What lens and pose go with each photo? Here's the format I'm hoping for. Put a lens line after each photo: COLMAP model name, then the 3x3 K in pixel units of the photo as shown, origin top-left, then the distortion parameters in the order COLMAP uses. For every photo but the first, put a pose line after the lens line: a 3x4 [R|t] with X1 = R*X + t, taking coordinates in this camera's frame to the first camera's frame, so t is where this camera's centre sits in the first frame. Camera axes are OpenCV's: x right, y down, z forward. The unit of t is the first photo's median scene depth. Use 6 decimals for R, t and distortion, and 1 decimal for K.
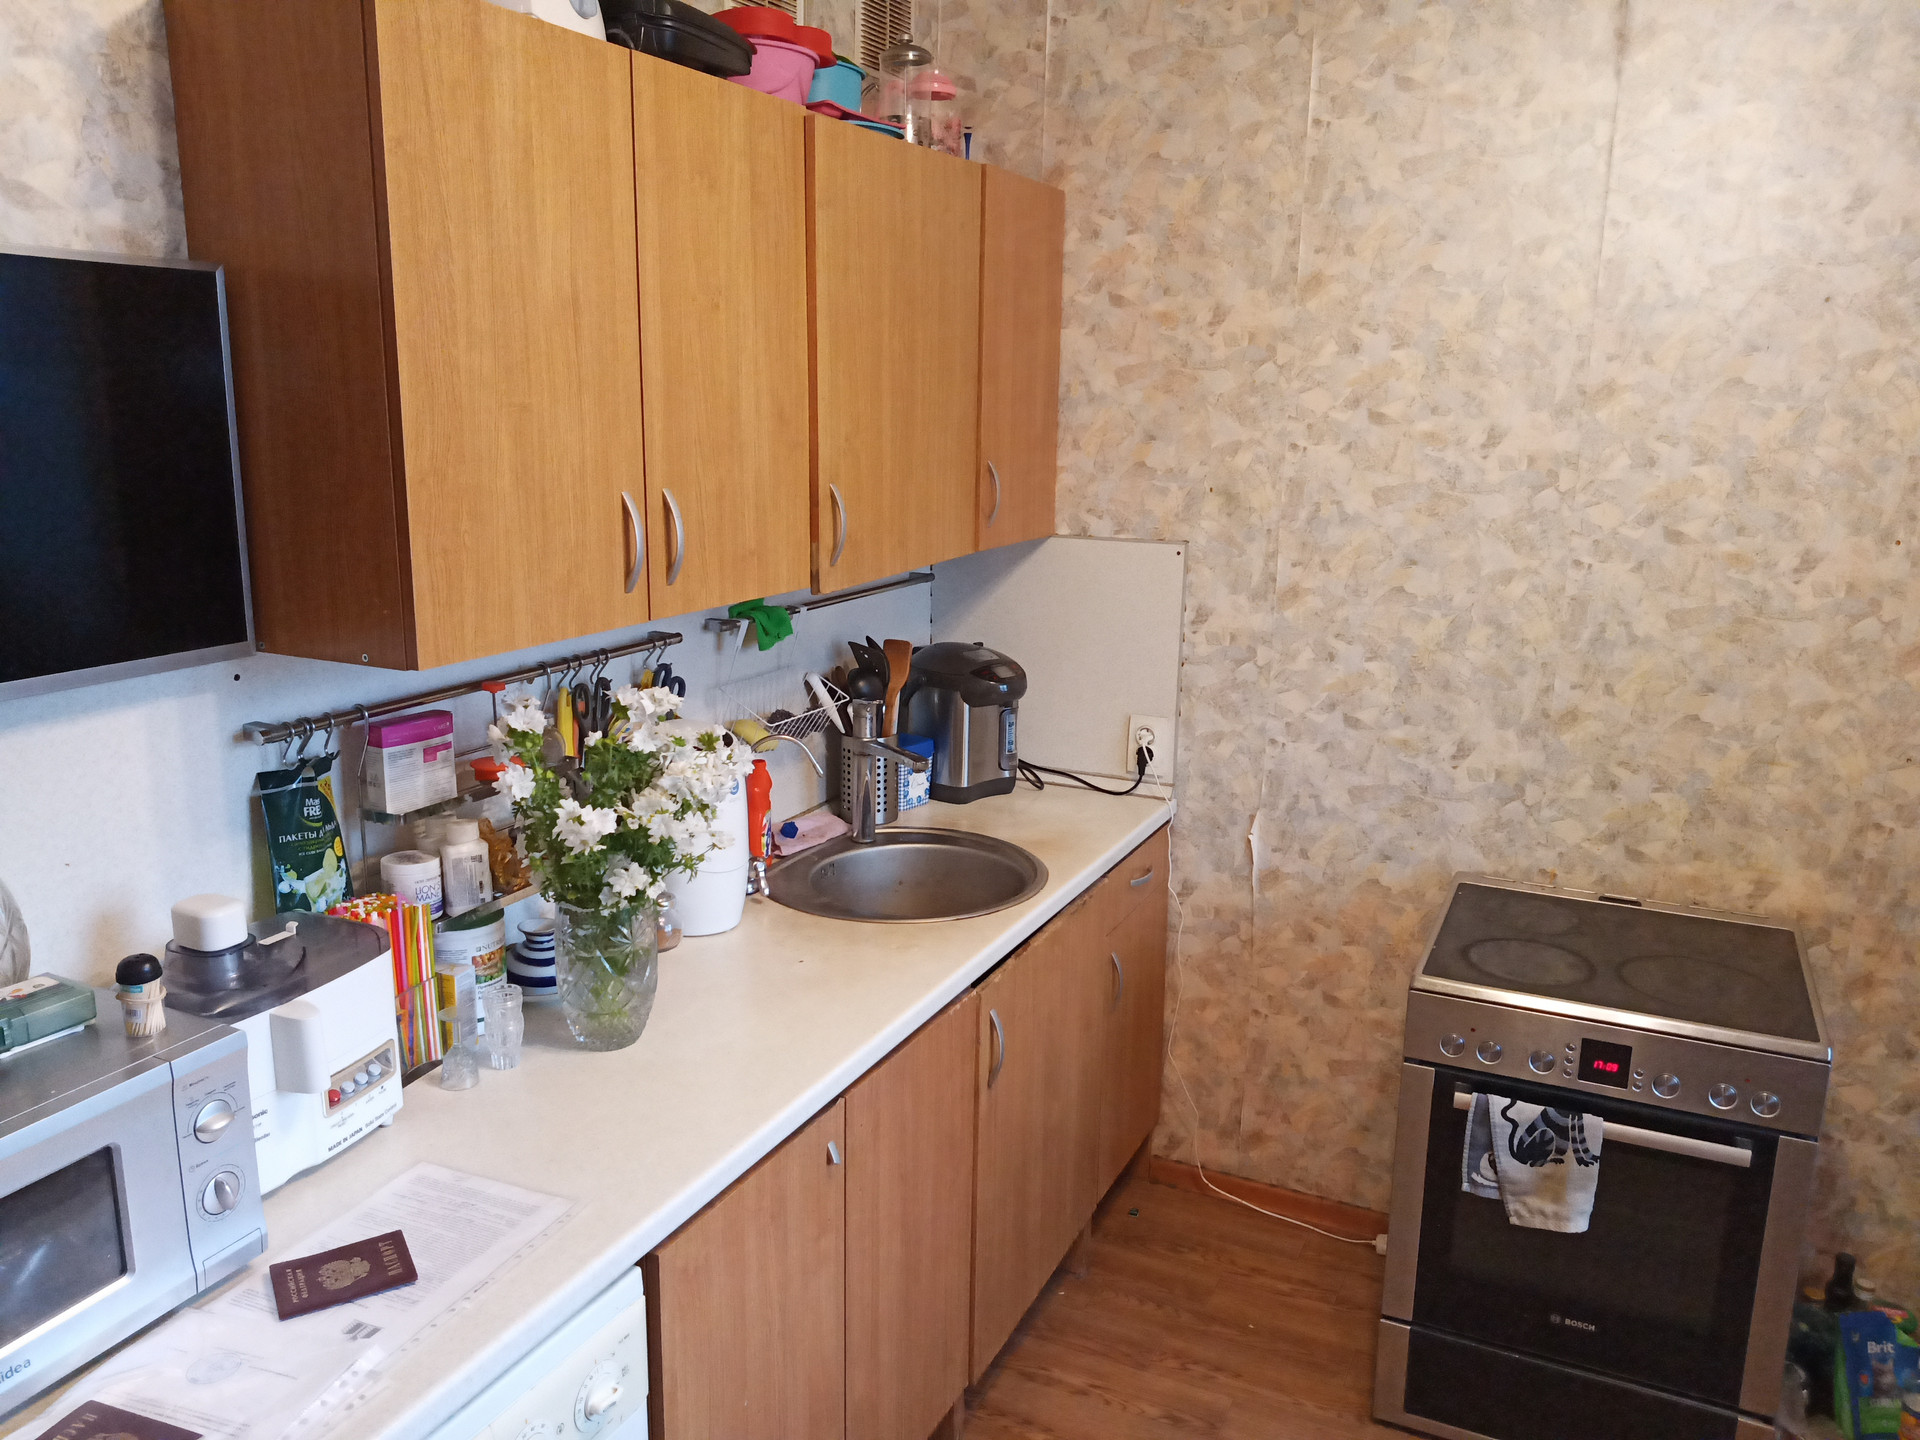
lens RADIAL K [[1451.9, 0, 949.2], [0, 1451.9, 773.1], [0, 0, 1]] dist [0.035848, -0.045643]
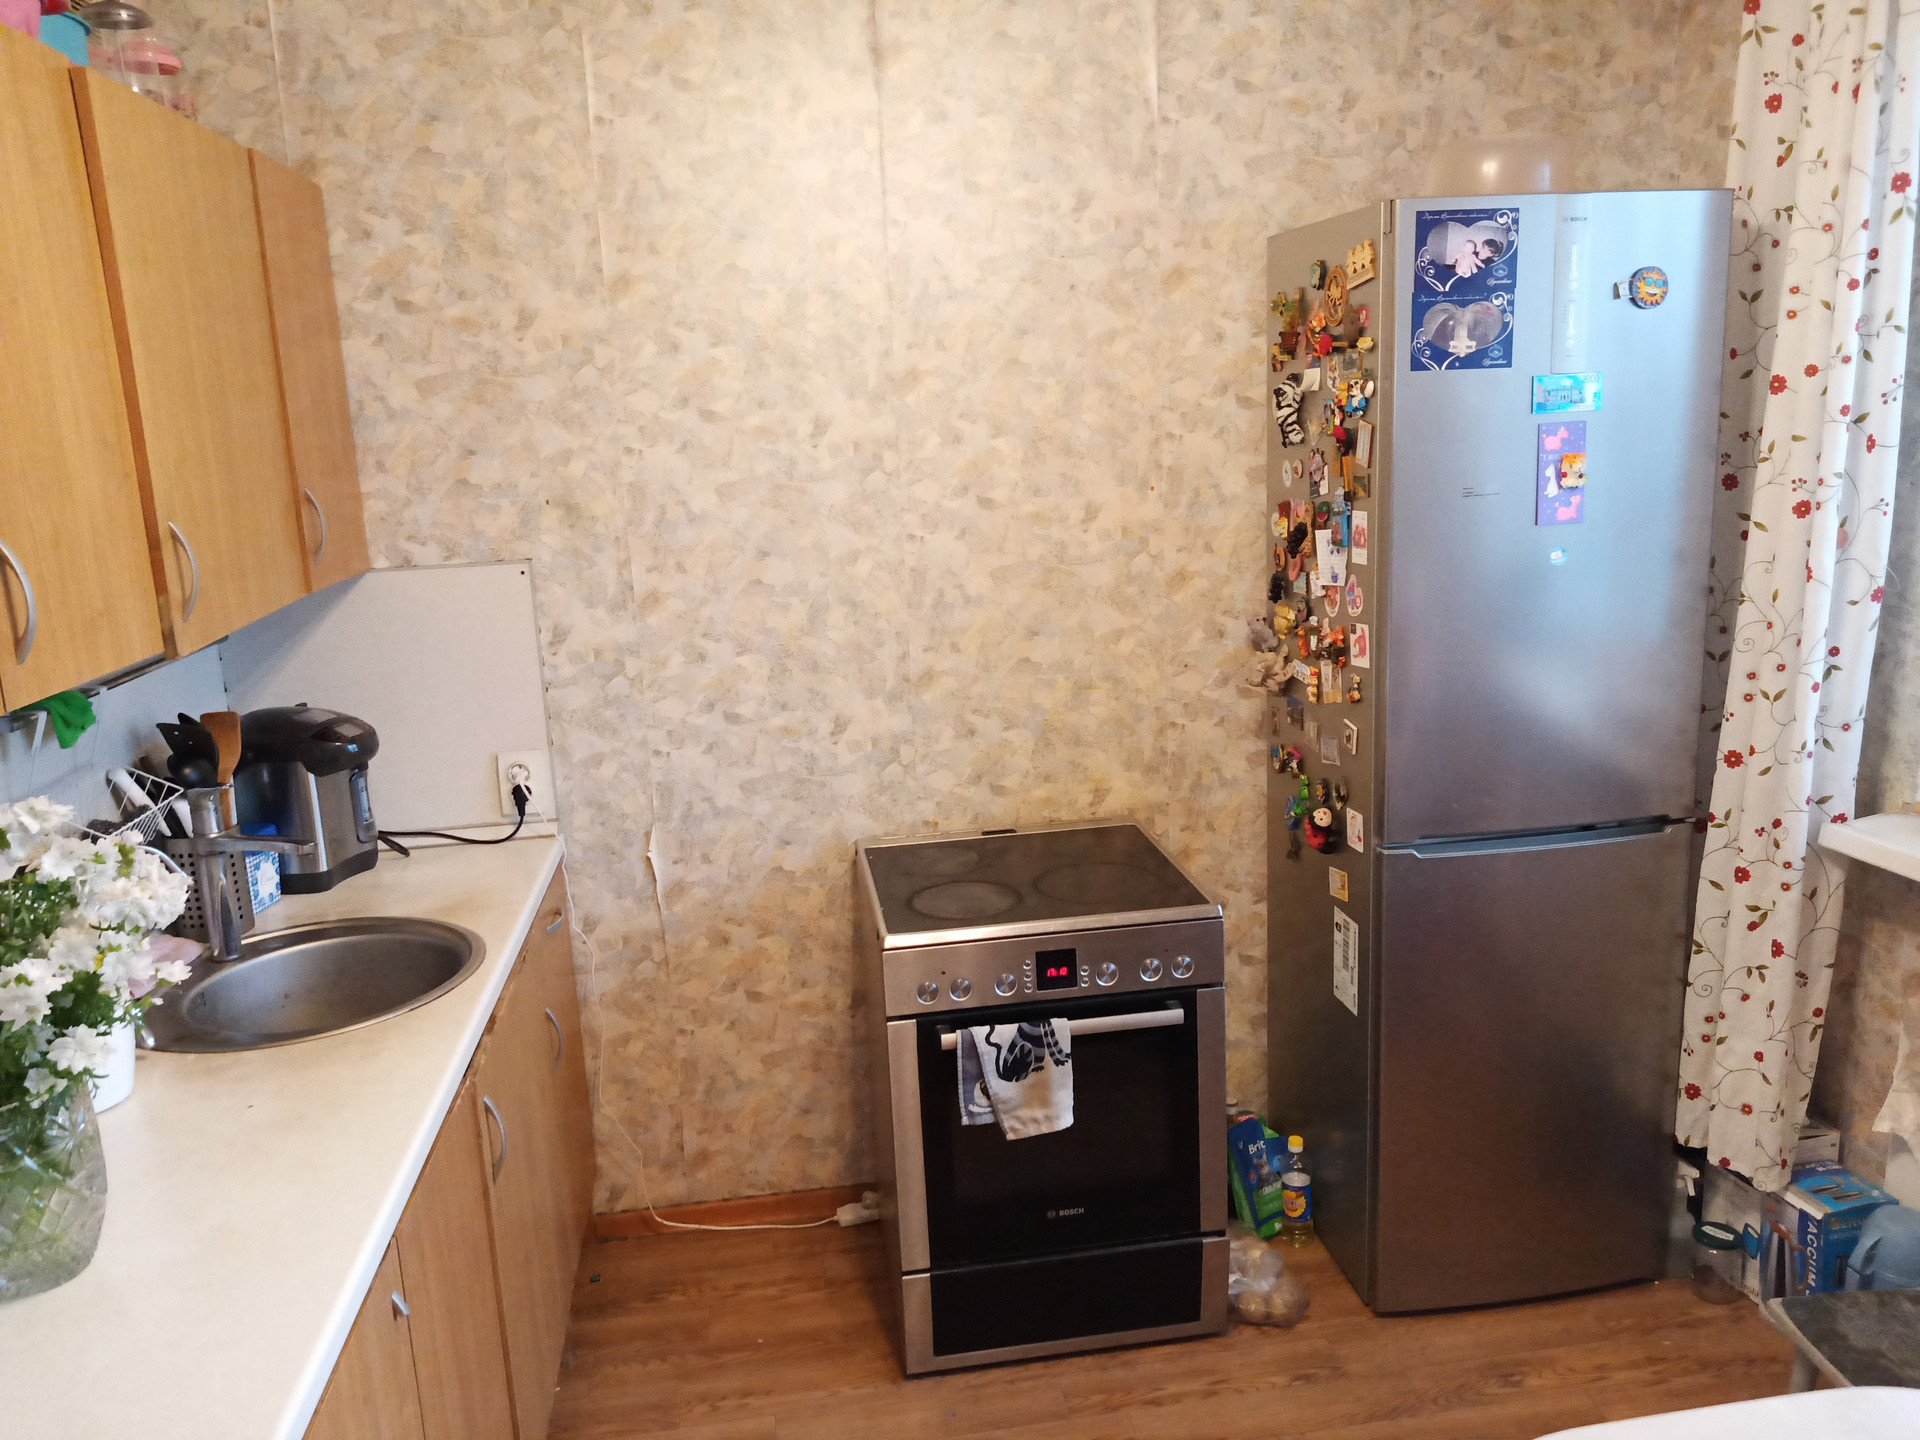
lens RADIAL K [[1451.9, 0, 997.8], [0, 1451.9, 757.8], [0, 0, 1]] dist [0.035848, -0.045643]
pose [[0.830918, -0.186109, 0.524346, -0.114542], [0.201380, 0.979102, 0.028396, 0.000262], [-0.518673, 0.081998, 0.851032, 0.058144]]
